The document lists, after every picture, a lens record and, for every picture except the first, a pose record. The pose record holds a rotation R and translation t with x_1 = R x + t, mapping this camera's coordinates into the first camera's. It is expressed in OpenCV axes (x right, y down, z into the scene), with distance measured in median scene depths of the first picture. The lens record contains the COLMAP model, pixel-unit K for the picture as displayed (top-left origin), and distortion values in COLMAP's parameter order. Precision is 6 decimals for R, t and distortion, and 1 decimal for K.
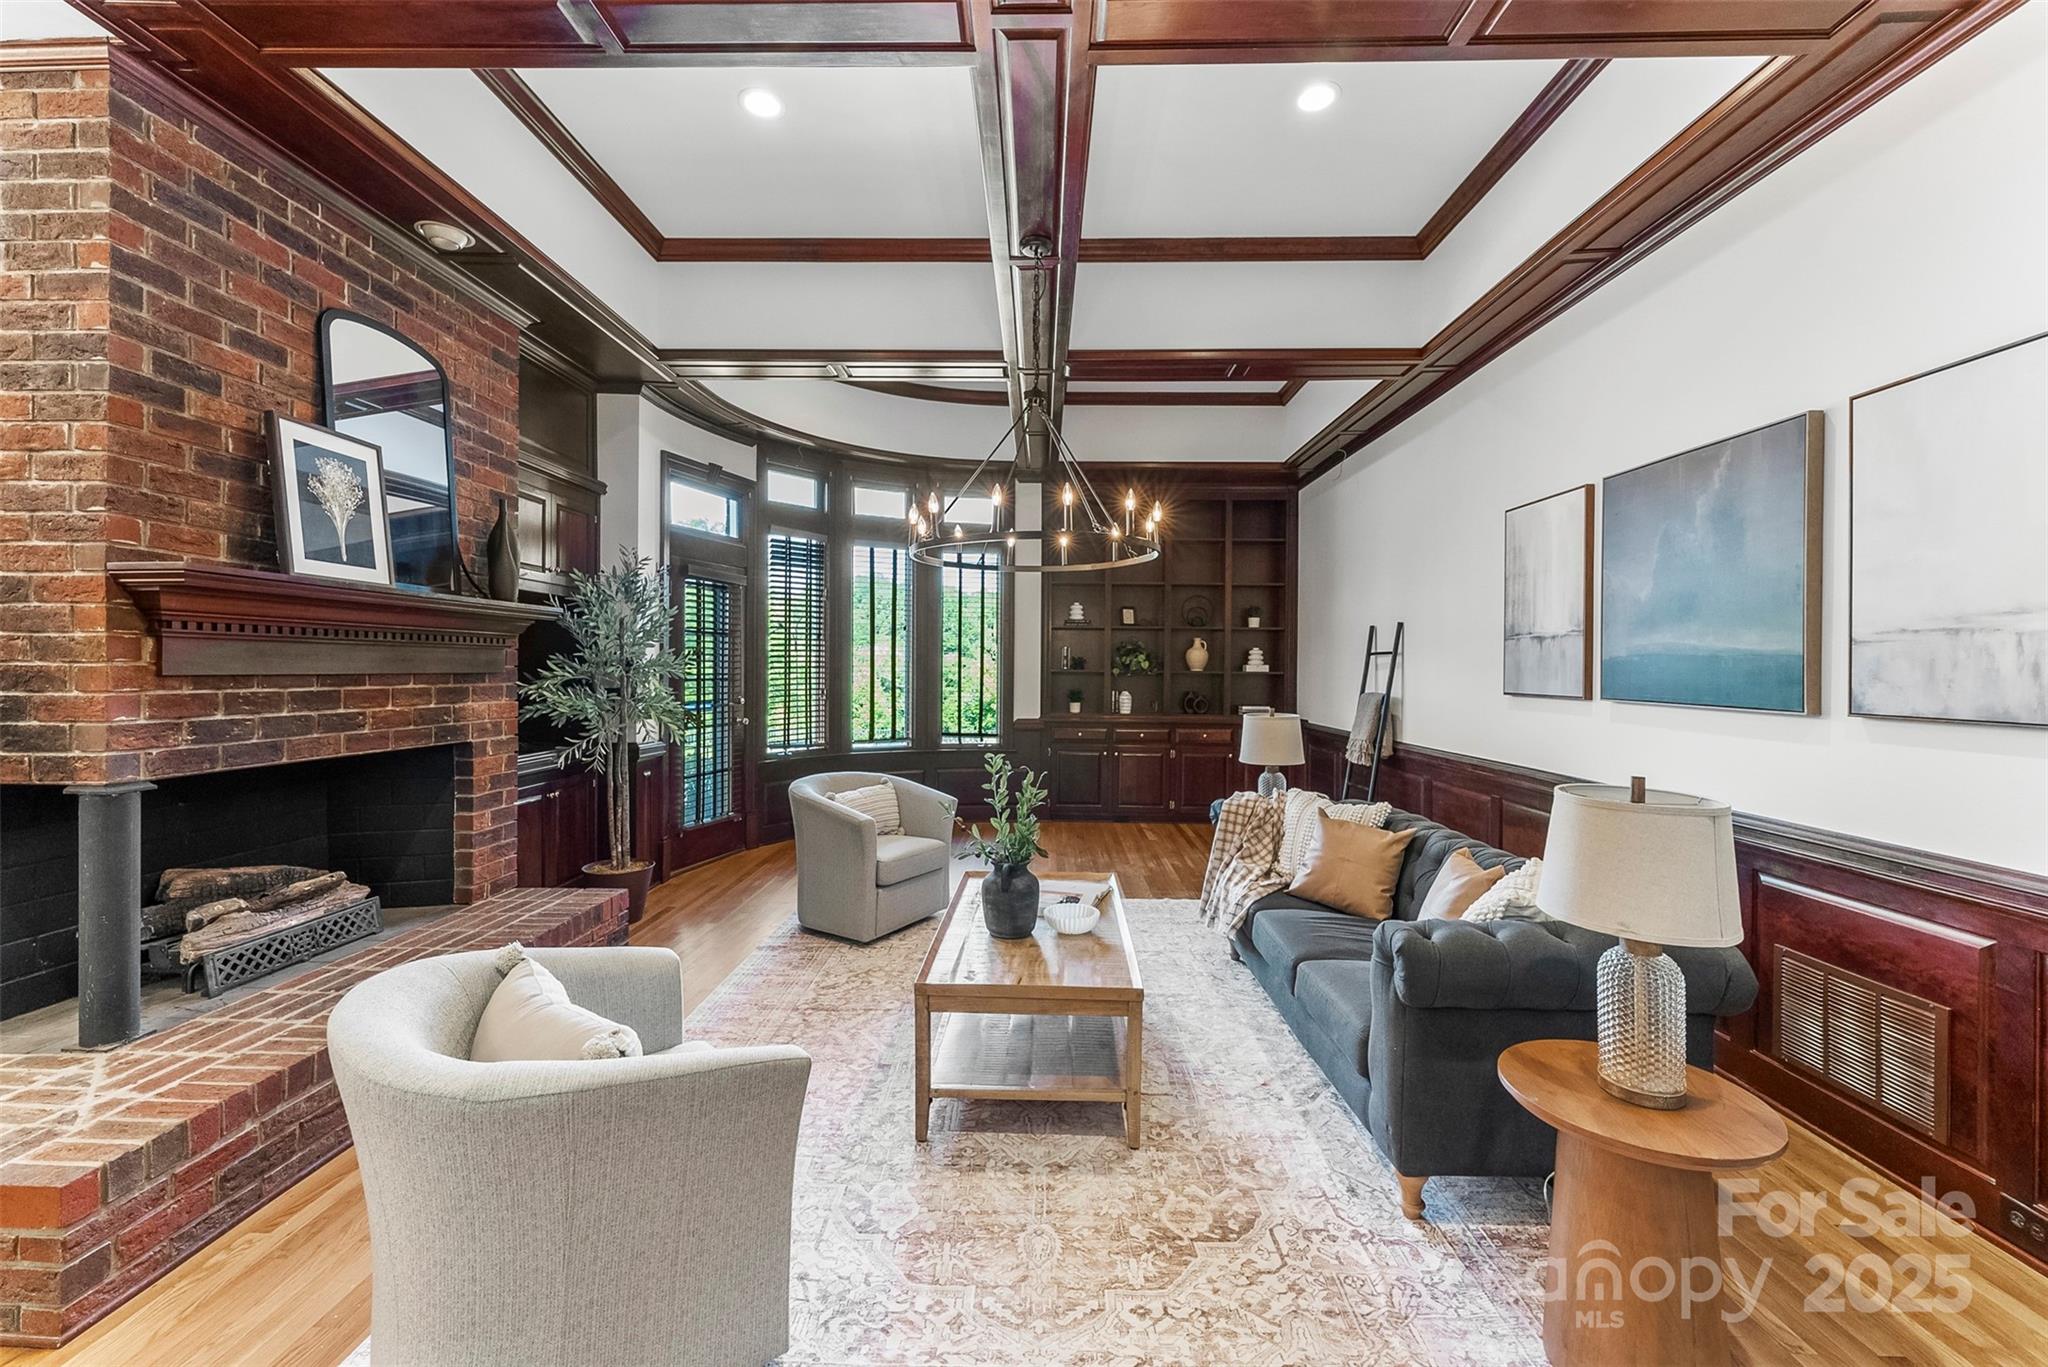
lens RADIAL K [[832.4, 0, 1022.7], [0, 832.4, 671.2], [0, 0, 1]] dist [0.000284, 0.000113]
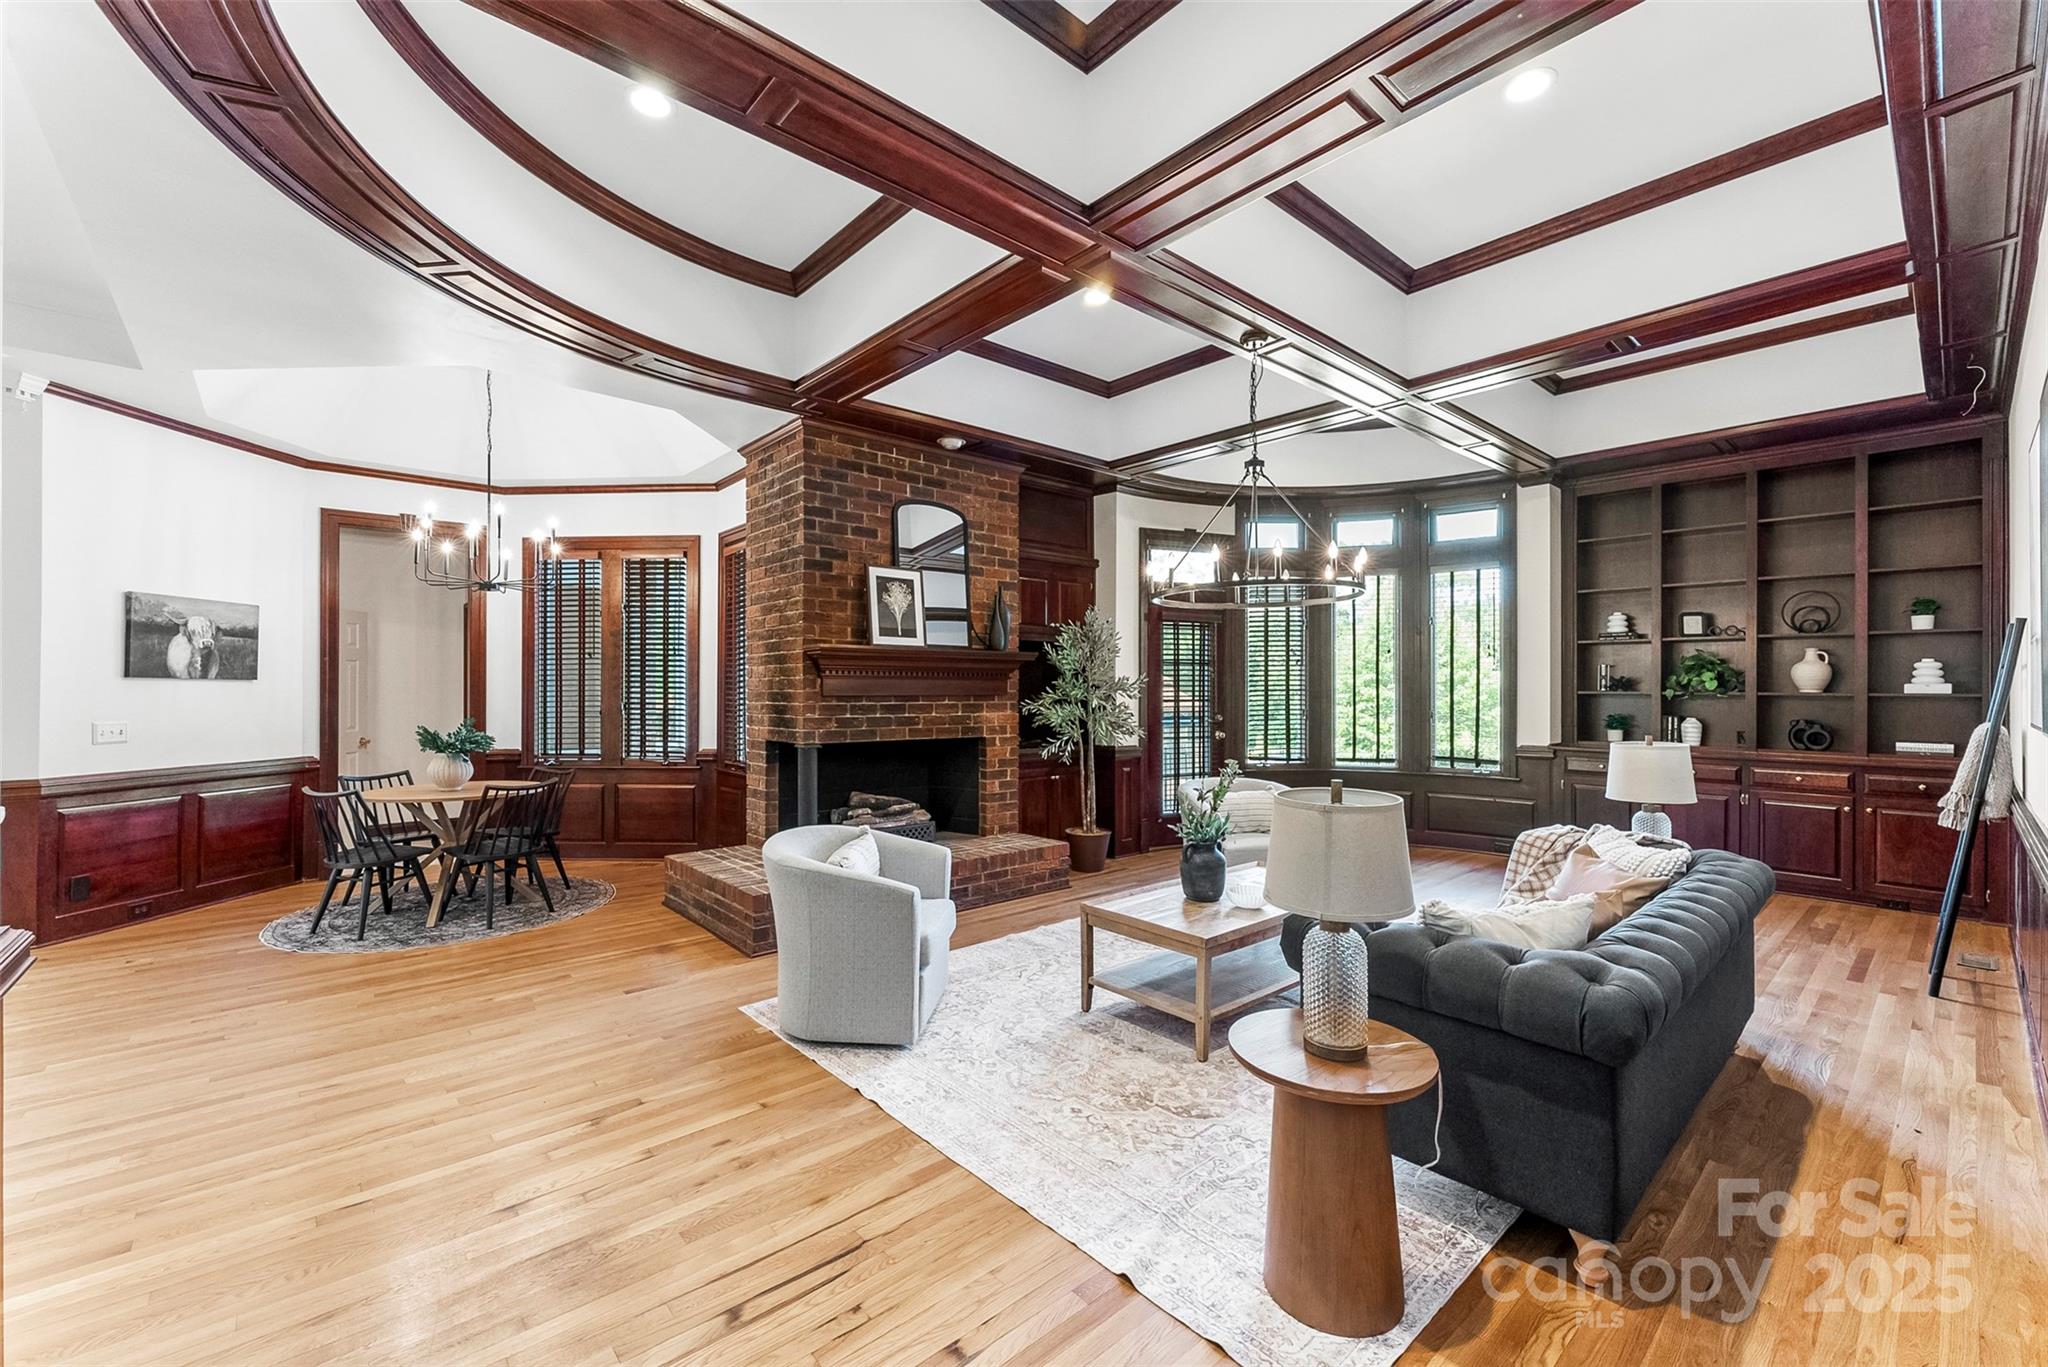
lens RADIAL K [[832.4, 0, 1022.4], [0, 832.4, 689.3], [0, 0, 1]] dist [0.000284, 0.000113]
pose [[0.676079, -0.006047, -0.736805, 0.679539], [0.000712, 0.999971, -0.007554, 0.004087], [0.736829, 0.004583, 0.676063, -0.061231]]
